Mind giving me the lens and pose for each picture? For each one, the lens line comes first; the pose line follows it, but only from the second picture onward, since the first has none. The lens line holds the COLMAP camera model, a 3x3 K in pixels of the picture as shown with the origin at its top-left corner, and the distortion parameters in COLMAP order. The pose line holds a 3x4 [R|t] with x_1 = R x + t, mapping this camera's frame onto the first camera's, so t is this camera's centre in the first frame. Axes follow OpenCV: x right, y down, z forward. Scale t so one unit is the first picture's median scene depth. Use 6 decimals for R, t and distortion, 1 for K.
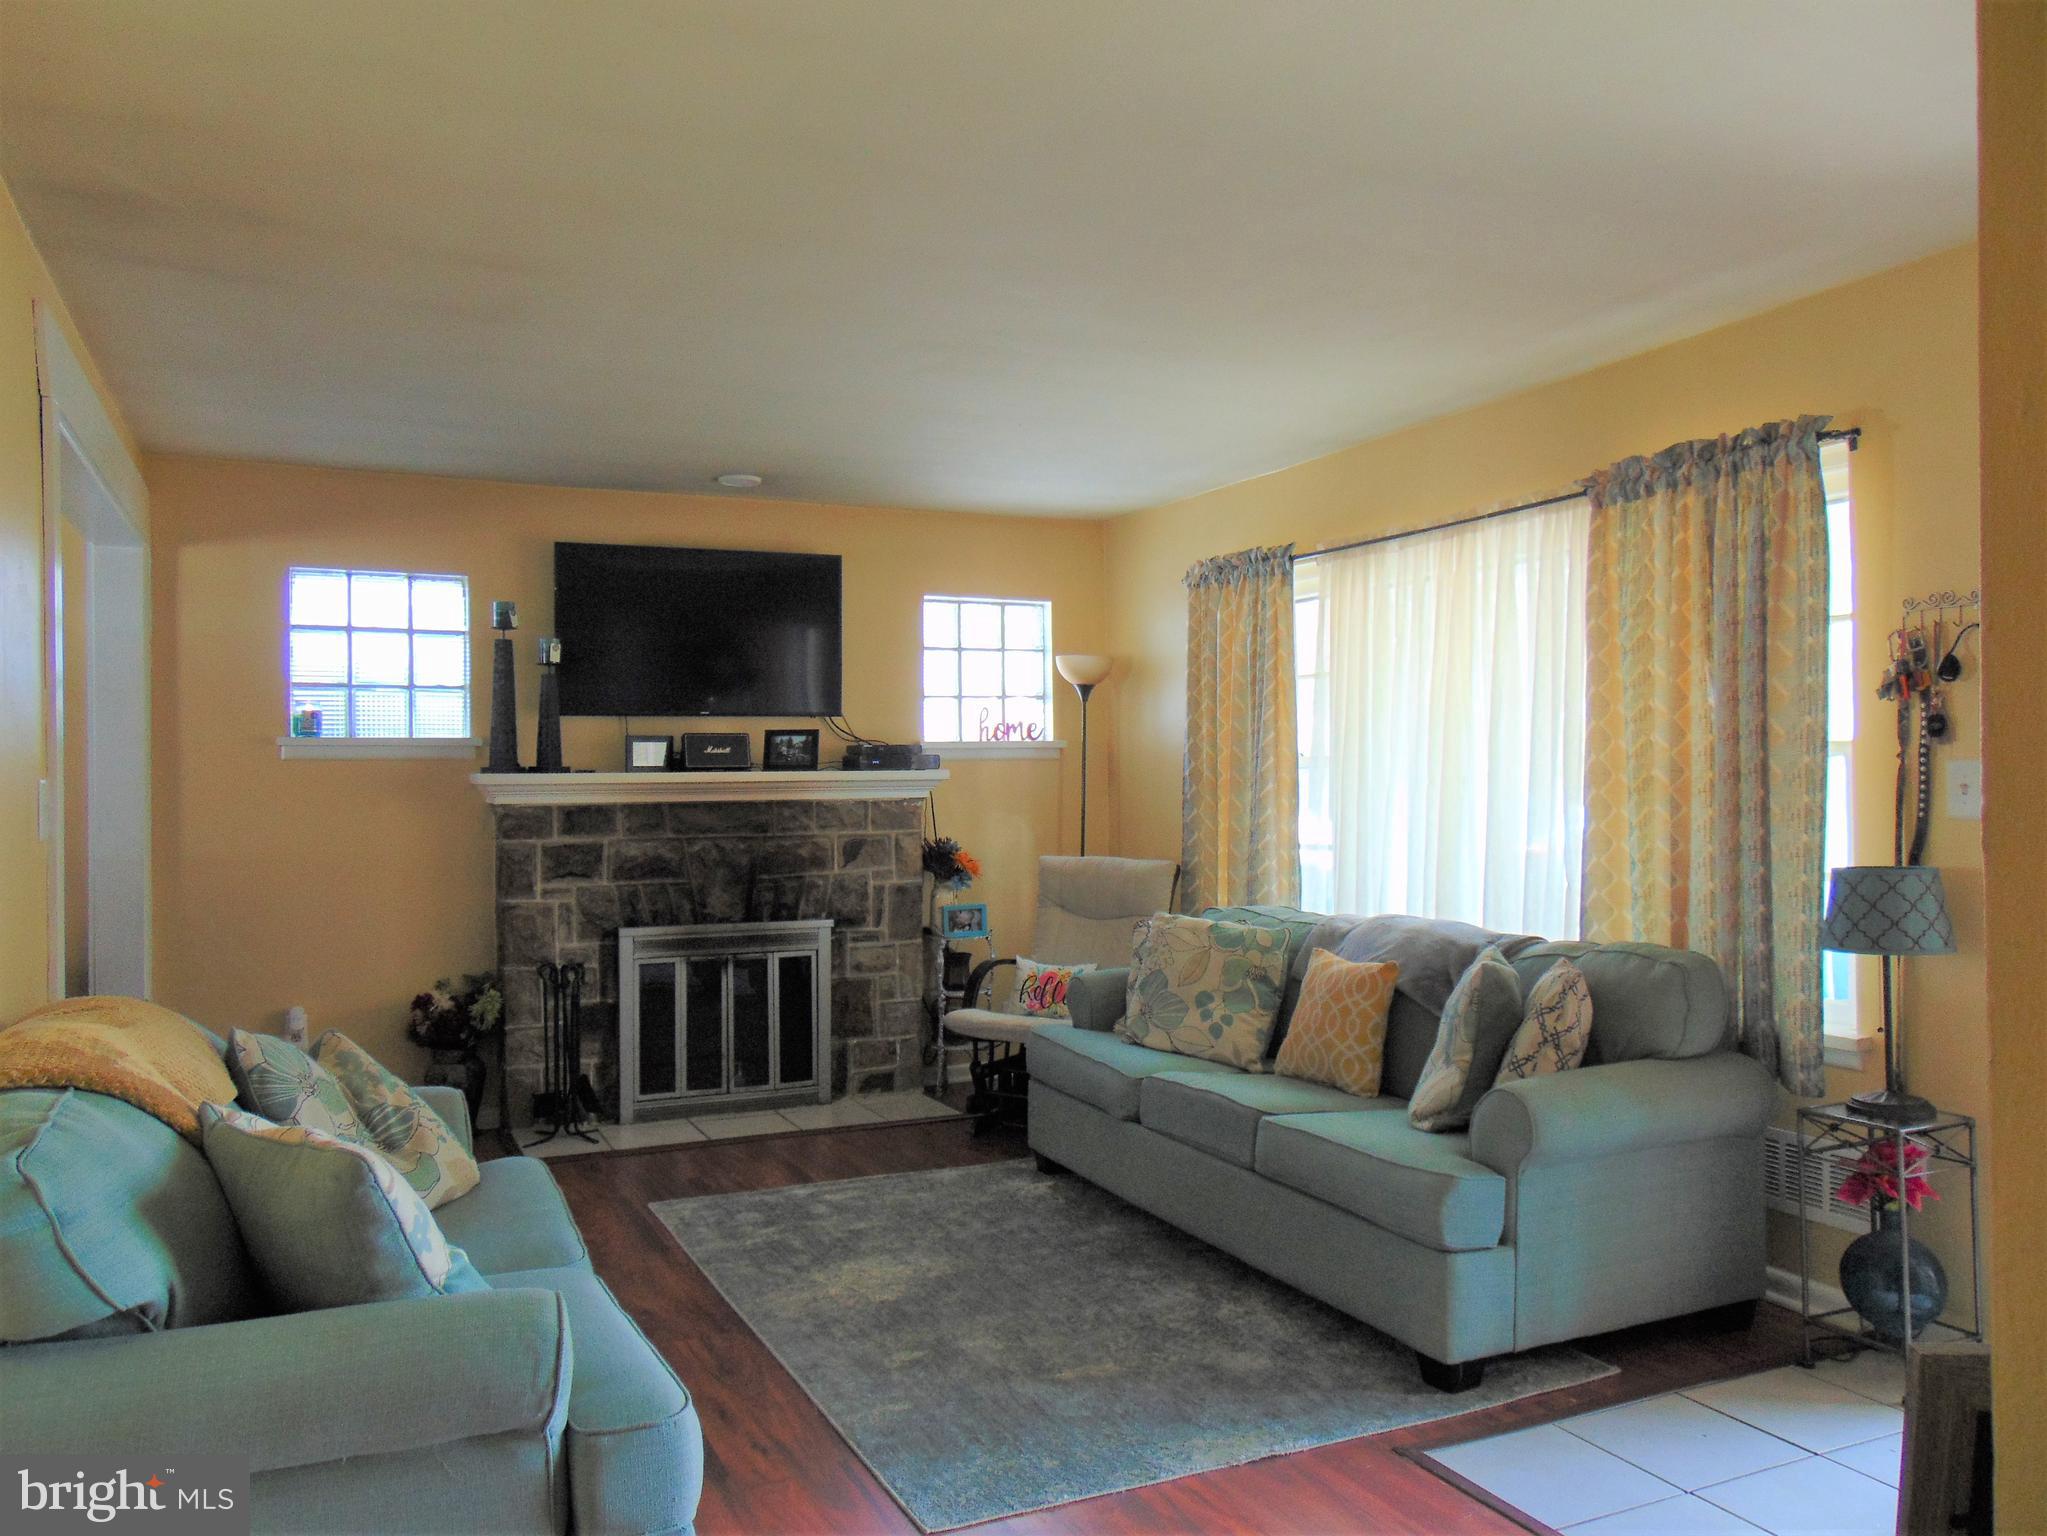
lens RADIAL K [[1550.1, 0, 1023.5], [0, 1550.1, 768.0], [0, 0, 1]] dist [-0.000885, -0.001078]
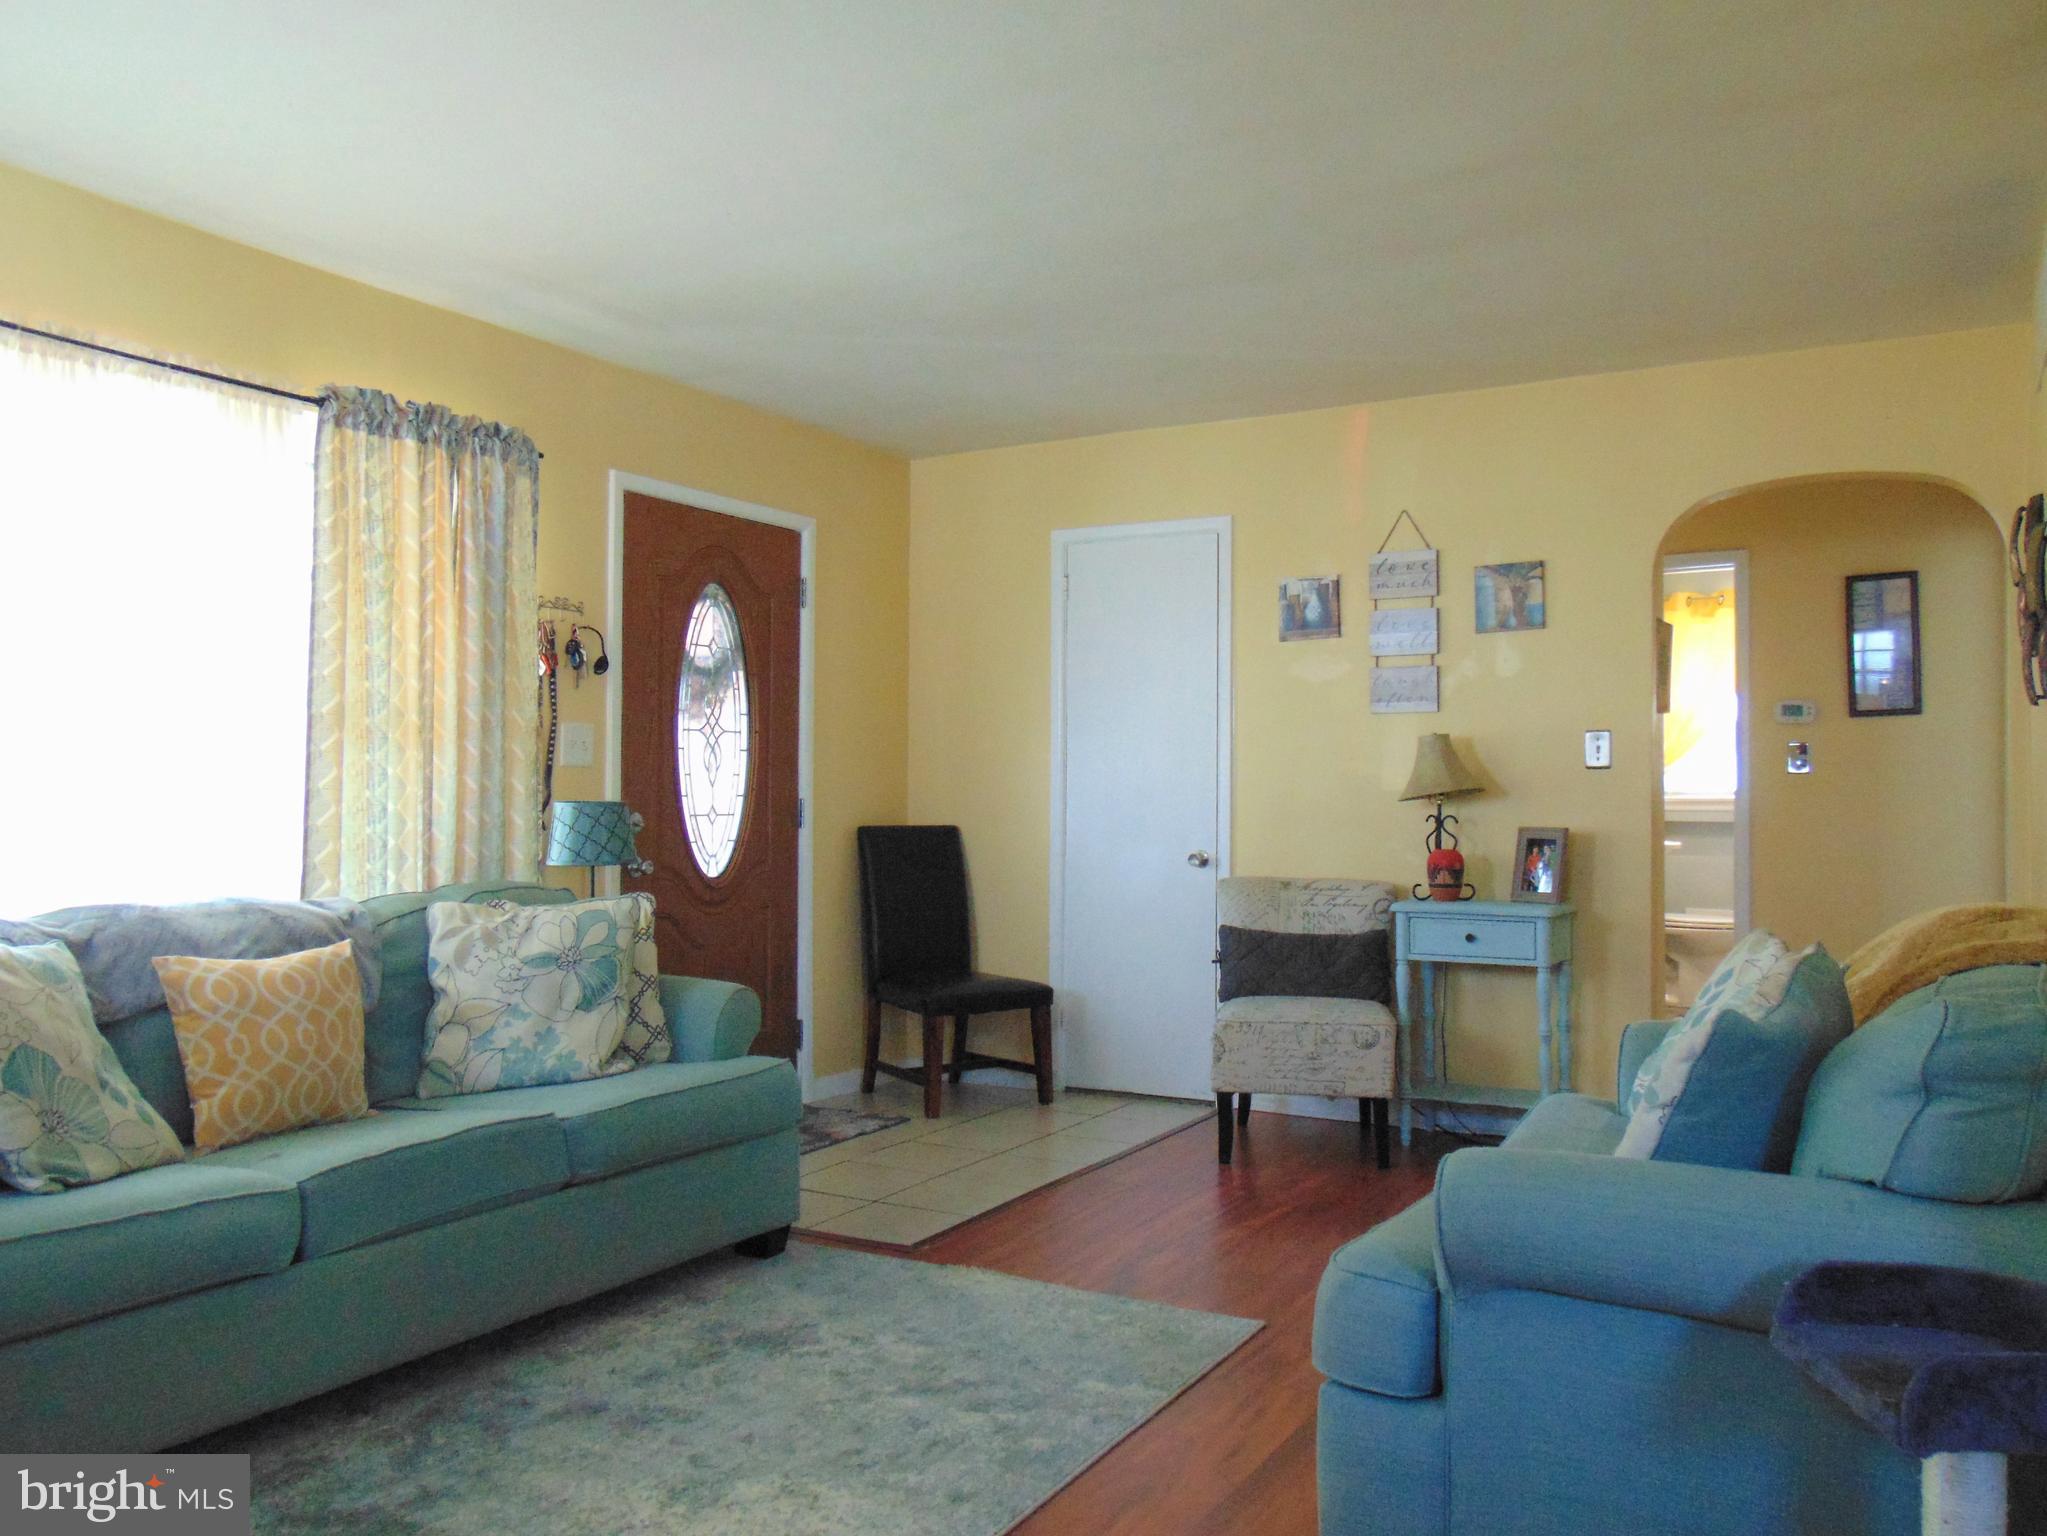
lens RADIAL K [[1550.1, 0, 1023.5], [0, 1550.1, 768.0], [0, 0, 1]] dist [-0.000885, -0.001078]
pose [[-0.567511, 0.018079, 0.823168, -0.647654], [-0.009018, 0.999562, -0.028170, 0.060609], [-0.823317, -0.023410, -0.567099, 1.247196]]
